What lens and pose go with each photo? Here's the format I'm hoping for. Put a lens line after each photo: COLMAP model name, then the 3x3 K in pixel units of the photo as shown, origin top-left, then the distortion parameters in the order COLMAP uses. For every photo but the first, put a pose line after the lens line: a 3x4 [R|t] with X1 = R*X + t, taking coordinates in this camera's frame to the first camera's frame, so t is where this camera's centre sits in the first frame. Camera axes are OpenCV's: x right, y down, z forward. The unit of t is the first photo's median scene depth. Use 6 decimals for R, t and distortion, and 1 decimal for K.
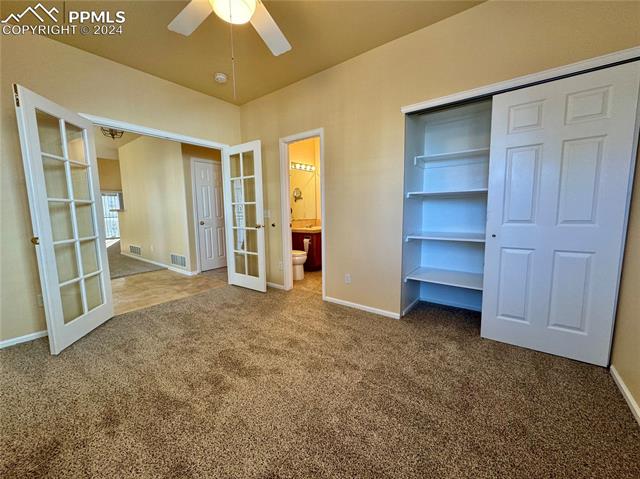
lens RADIAL K [[254.2, 0, 320.3], [0, 254.2, 239.6], [0, 0, 1]] dist [-0.002235, 0.000334]
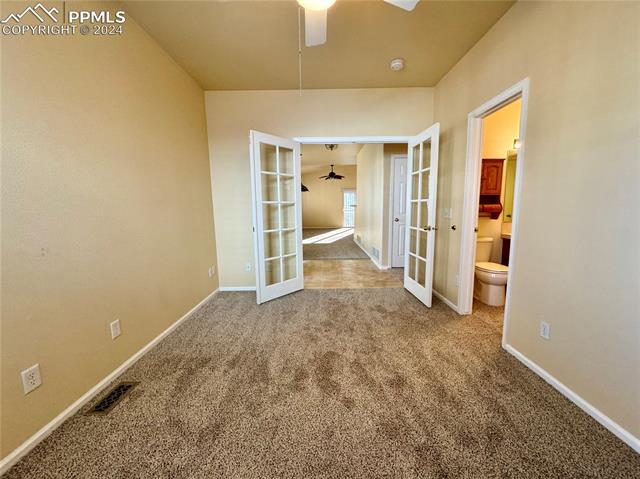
lens RADIAL K [[254.2, 0, 319.8], [0, 254.2, 239.3], [0, 0, 1]] dist [-0.002235, 0.000334]
pose [[0.604994, 0.107129, -0.788990, 0.232413], [-0.085793, 0.993909, 0.069167, -0.049289], [0.791595, 0.025844, 0.610500, 0.233775]]
